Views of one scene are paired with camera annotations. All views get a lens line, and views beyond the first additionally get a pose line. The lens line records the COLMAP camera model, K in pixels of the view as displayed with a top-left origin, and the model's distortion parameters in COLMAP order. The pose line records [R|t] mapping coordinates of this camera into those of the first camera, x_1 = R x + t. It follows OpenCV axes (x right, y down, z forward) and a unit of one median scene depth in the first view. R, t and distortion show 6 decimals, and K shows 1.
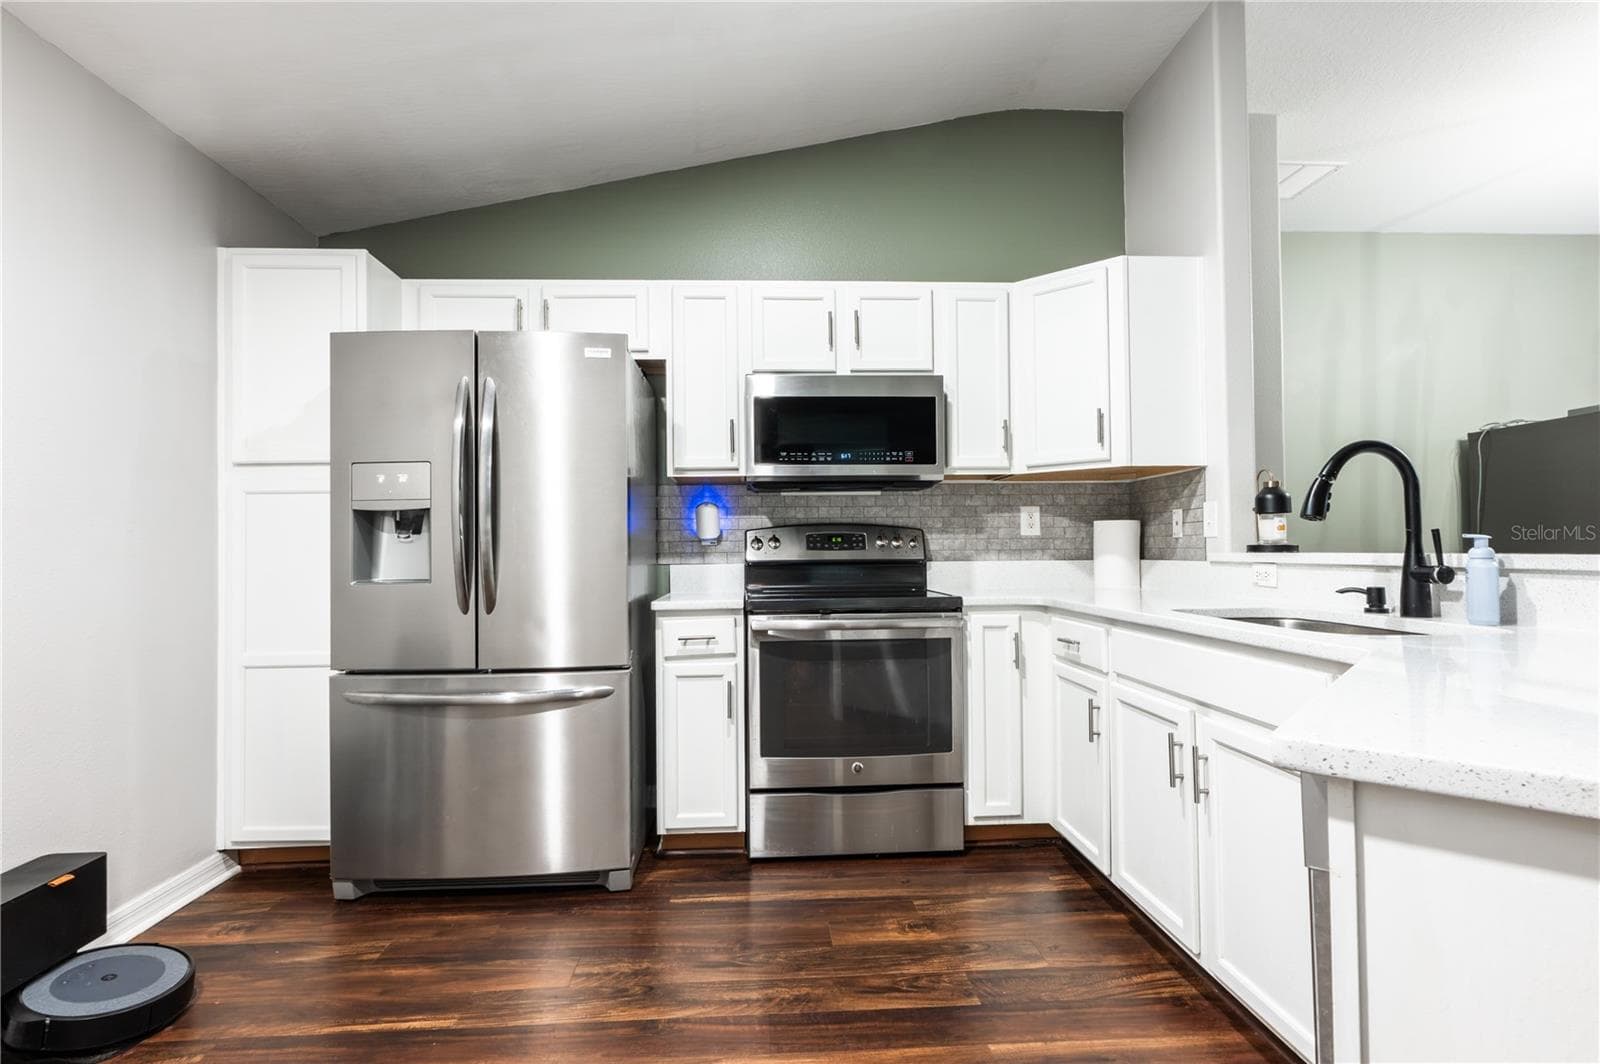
lens RADIAL K [[799.6, 0, 801.3], [0, 799.6, 534.4], [0, 0, 1]] dist [-0.002173, 0.000850]
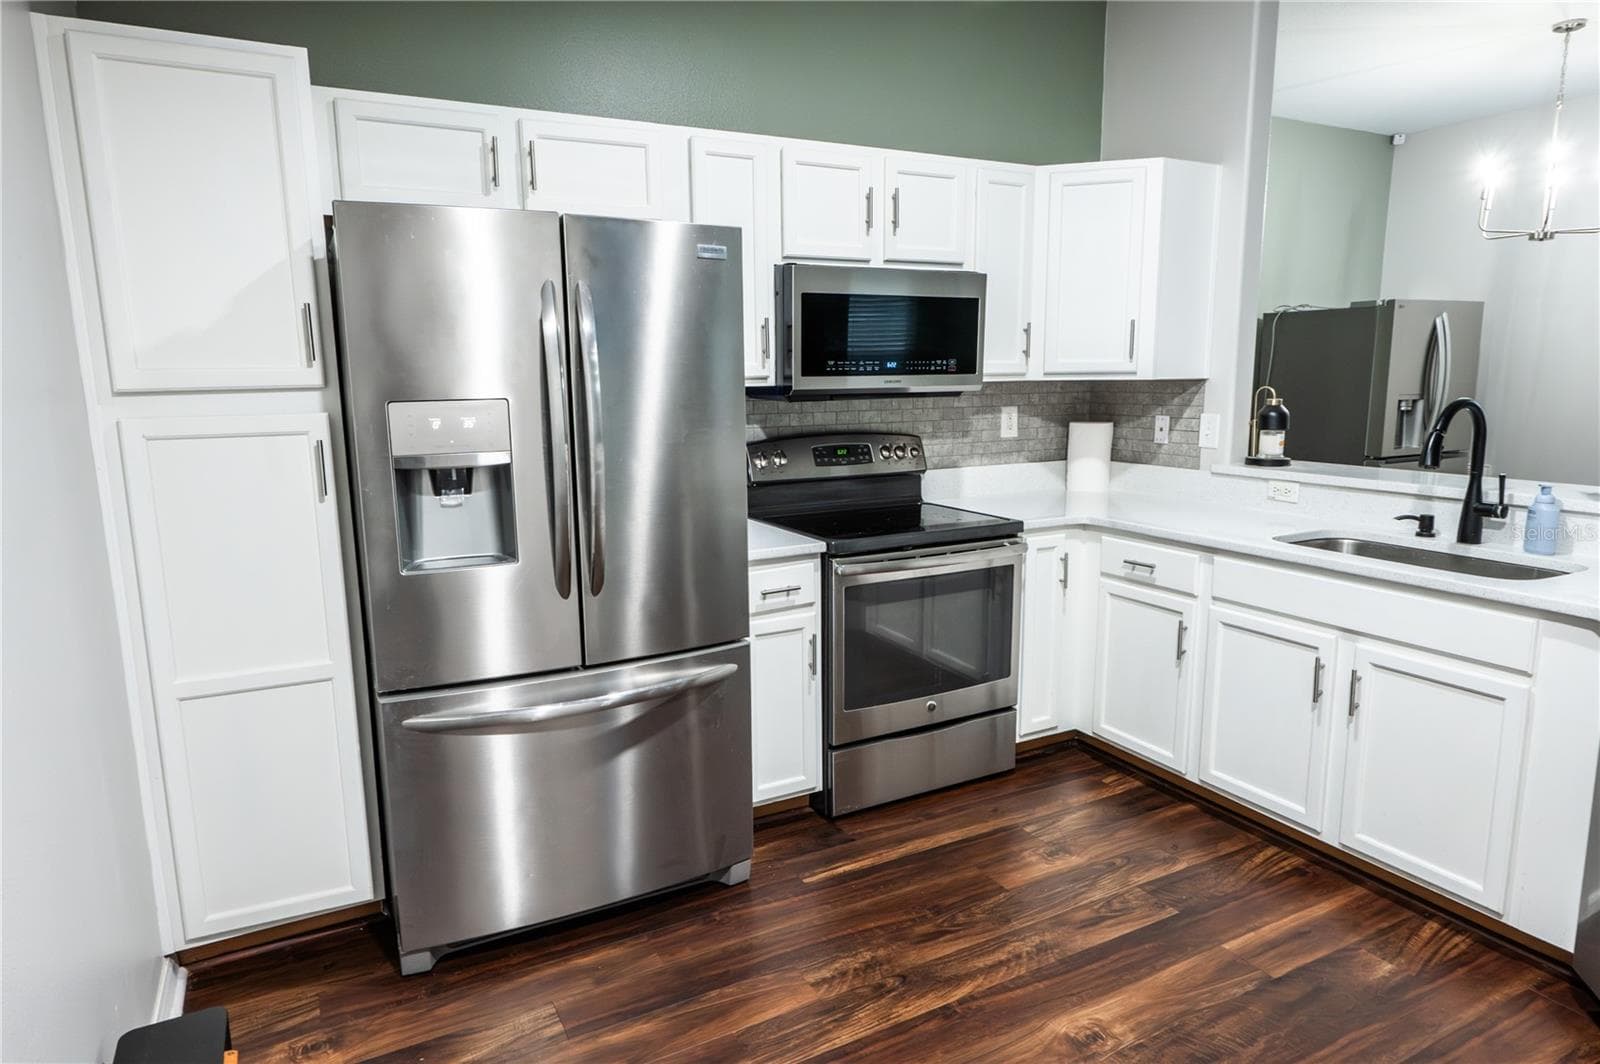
lens RADIAL K [[966.4, 0, 800.0], [0, 966.4, 532.0], [0, 0, 1]] dist [-0.002932, 0.001620]
pose [[0.906775, -0.070744, 0.415637, -0.497885], [-0.007090, 0.983124, 0.182802, -0.113053], [-0.421555, -0.168707, 0.890971, 0.071088]]
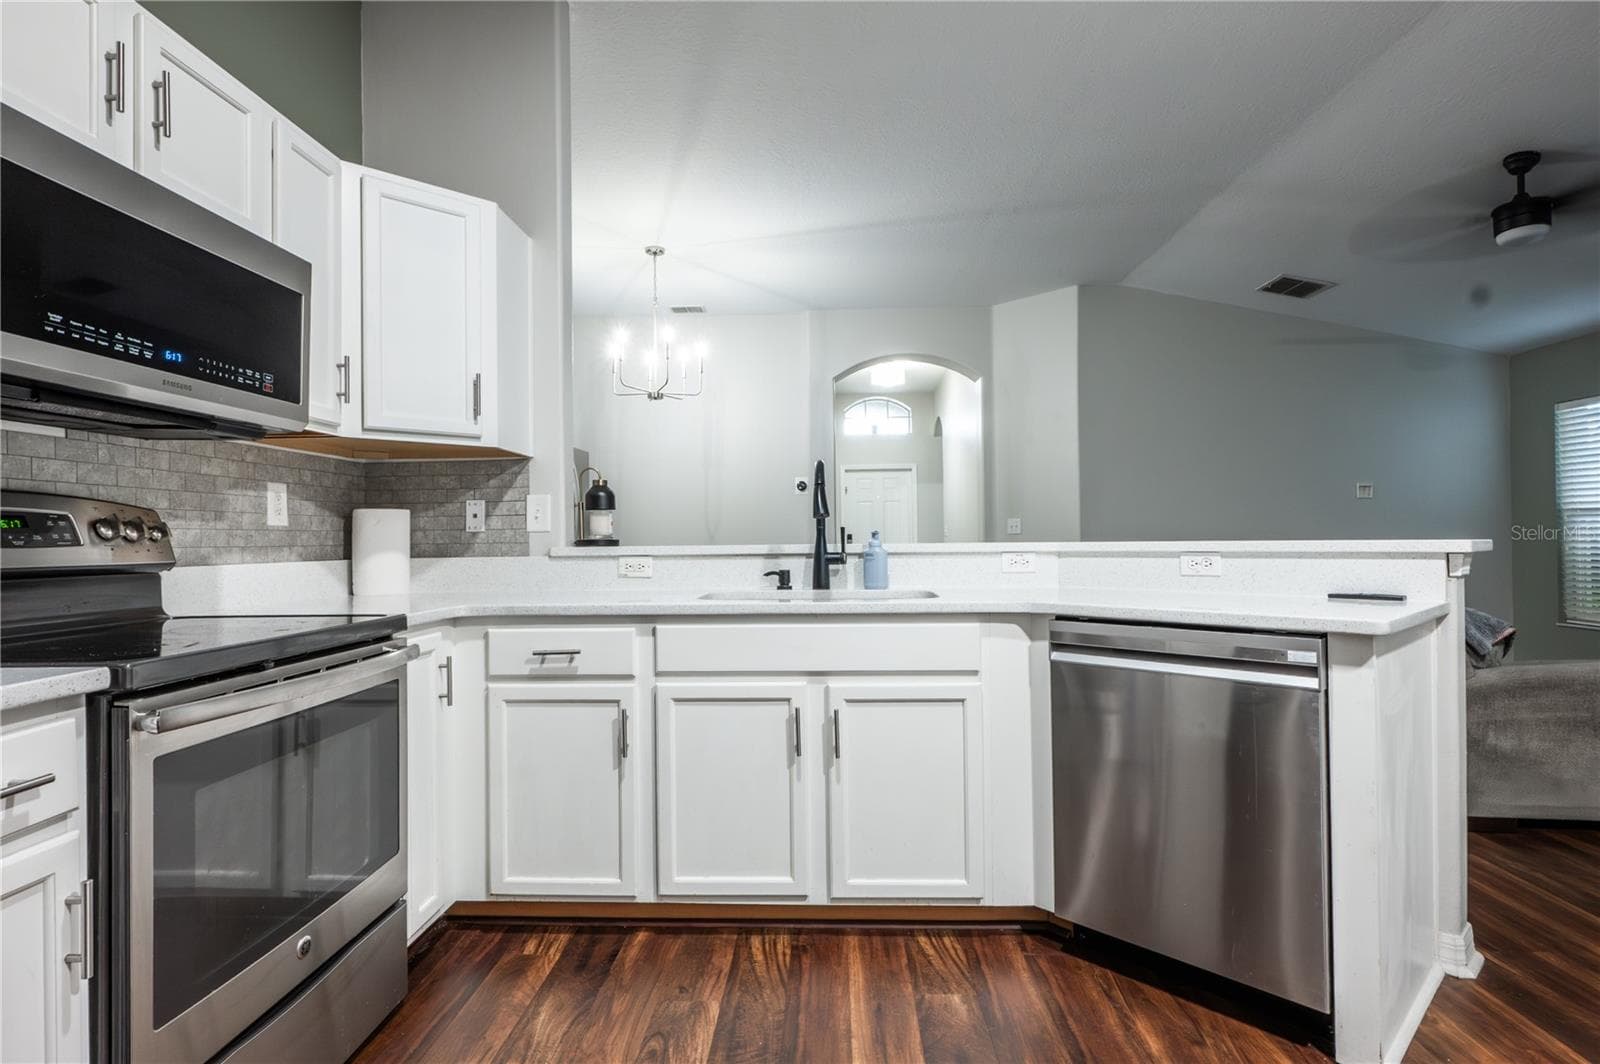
lens RADIAL K [[799.6, 0, 801.3], [0, 799.6, 534.4], [0, 0, 1]] dist [-0.002173, 0.000850]
pose [[0.094674, 0.013796, 0.995413, -0.409092], [-0.007898, 0.999883, -0.013107, 0.016483], [-0.995477, -0.006621, 0.094772, 0.574574]]
